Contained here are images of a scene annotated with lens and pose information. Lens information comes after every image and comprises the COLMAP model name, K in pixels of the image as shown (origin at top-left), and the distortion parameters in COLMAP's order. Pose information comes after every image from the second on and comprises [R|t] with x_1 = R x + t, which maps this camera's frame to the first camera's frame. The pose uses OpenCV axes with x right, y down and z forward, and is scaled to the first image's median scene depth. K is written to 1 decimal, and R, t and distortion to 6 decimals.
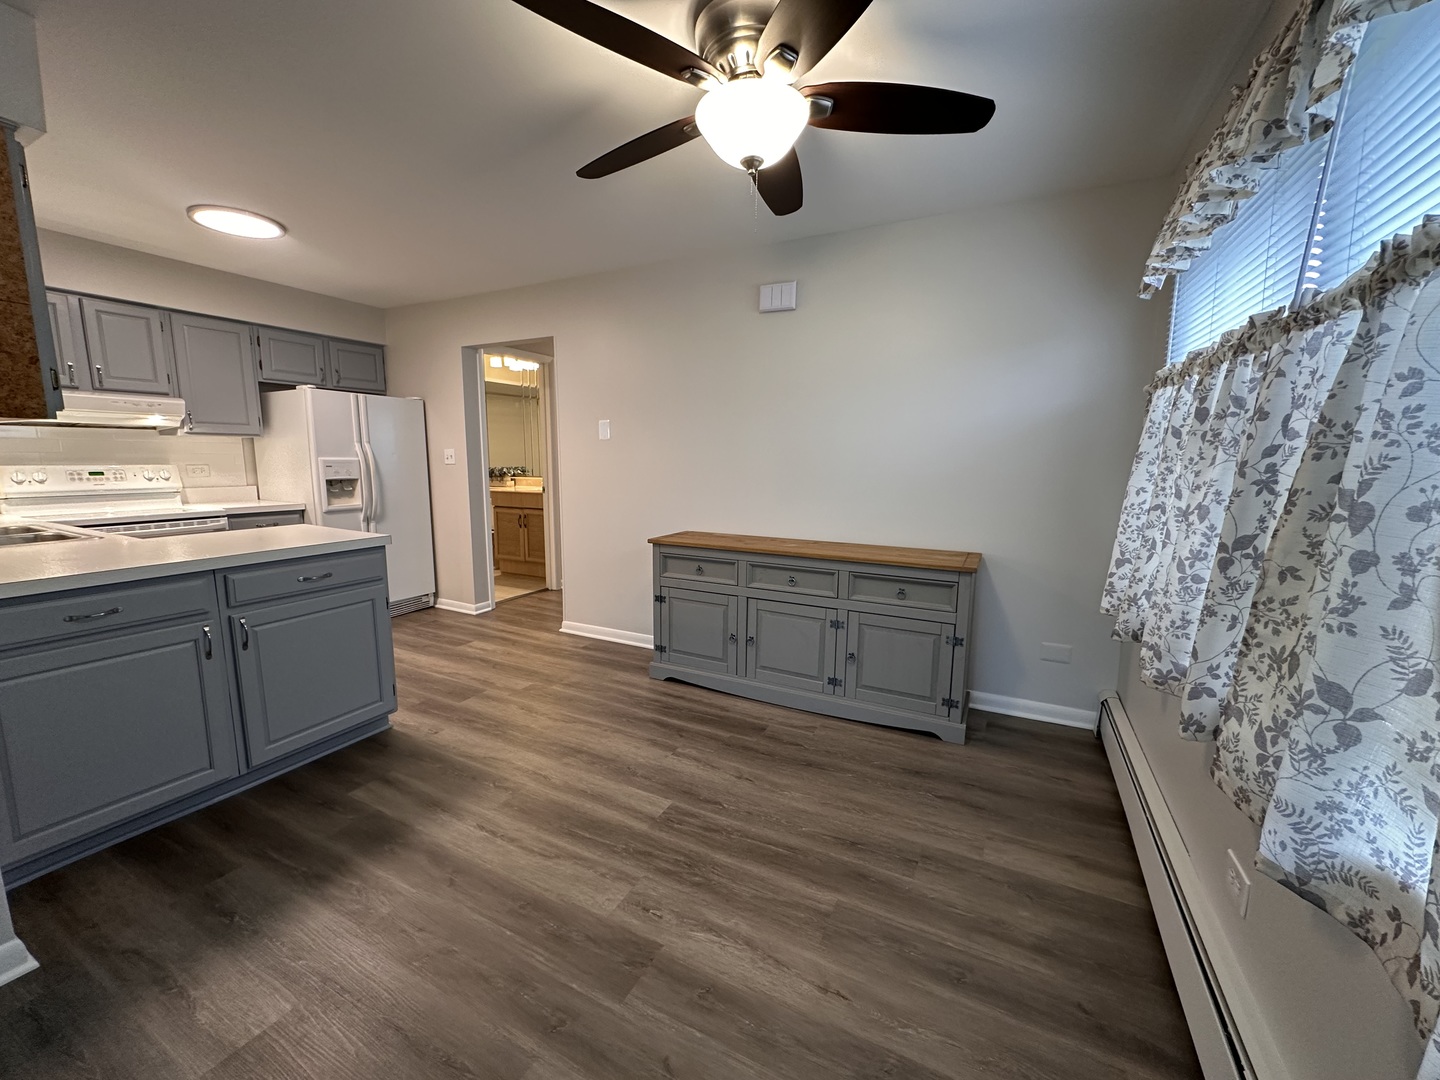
lens RADIAL K [[573.2, 0, 718.5], [0, 573.2, 540.9], [0, 0, 1]] dist [-0.002889, 0.000304]
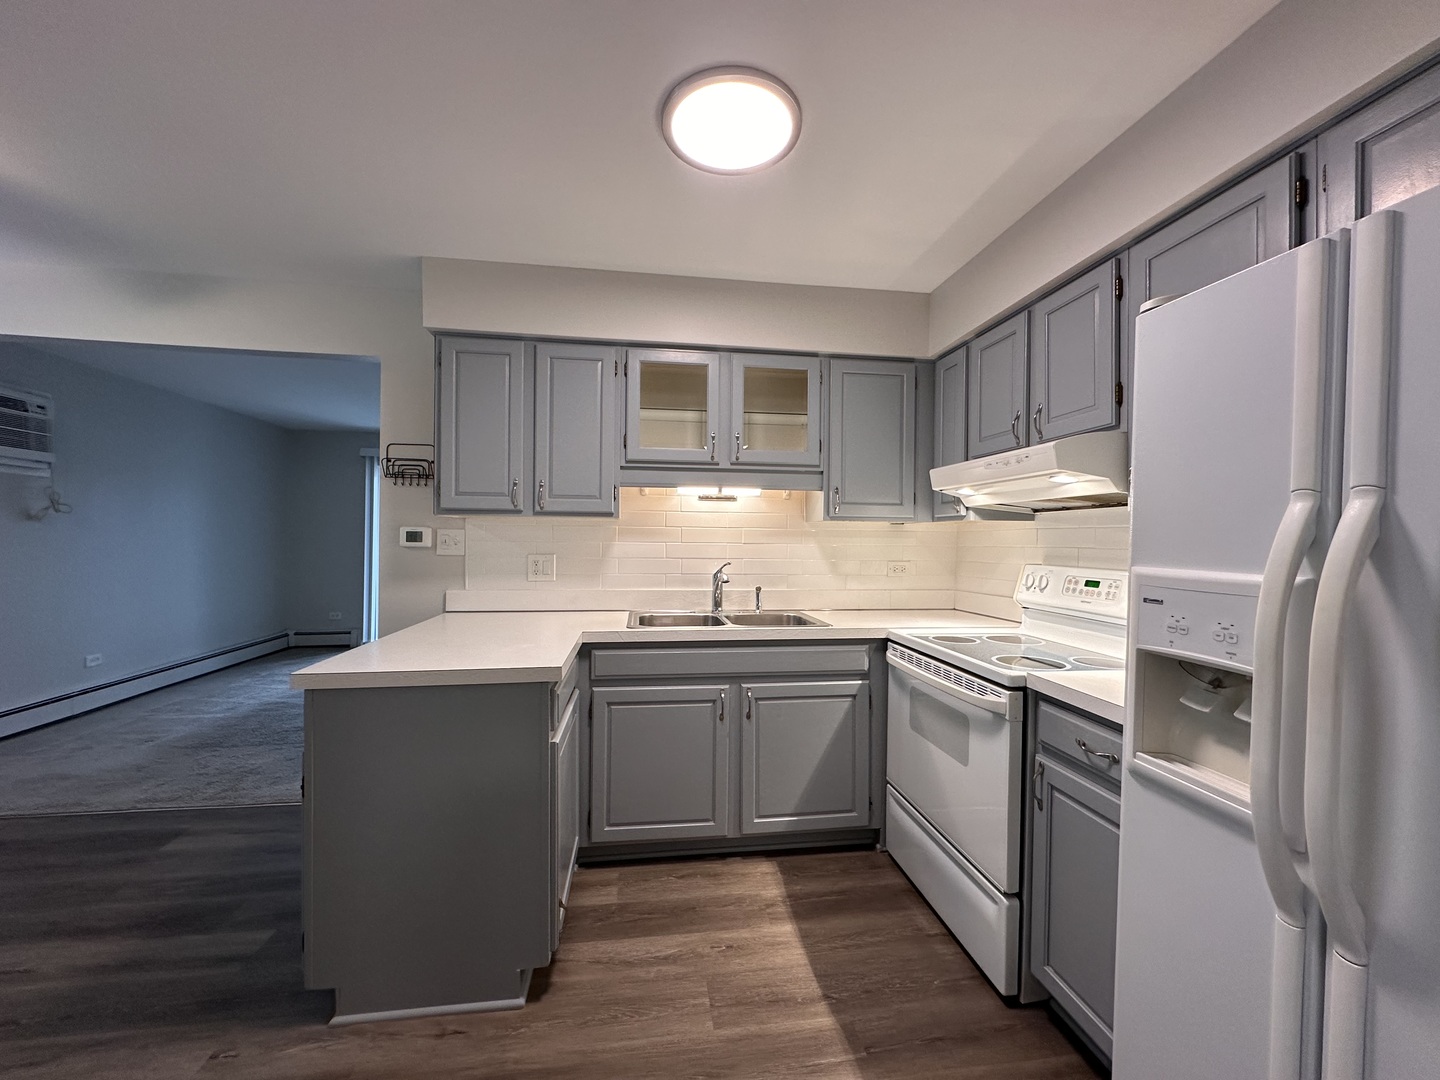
lens RADIAL K [[573.2, 0, 718.5], [0, 573.2, 540.9], [0, 0, 1]] dist [-0.002889, 0.000304]
pose [[-0.818145, -0.015662, -0.574799, -0.716007], [-0.104332, 0.987080, 0.121606, -0.314674], [0.565468, 0.159461, -0.809208, 2.045791]]
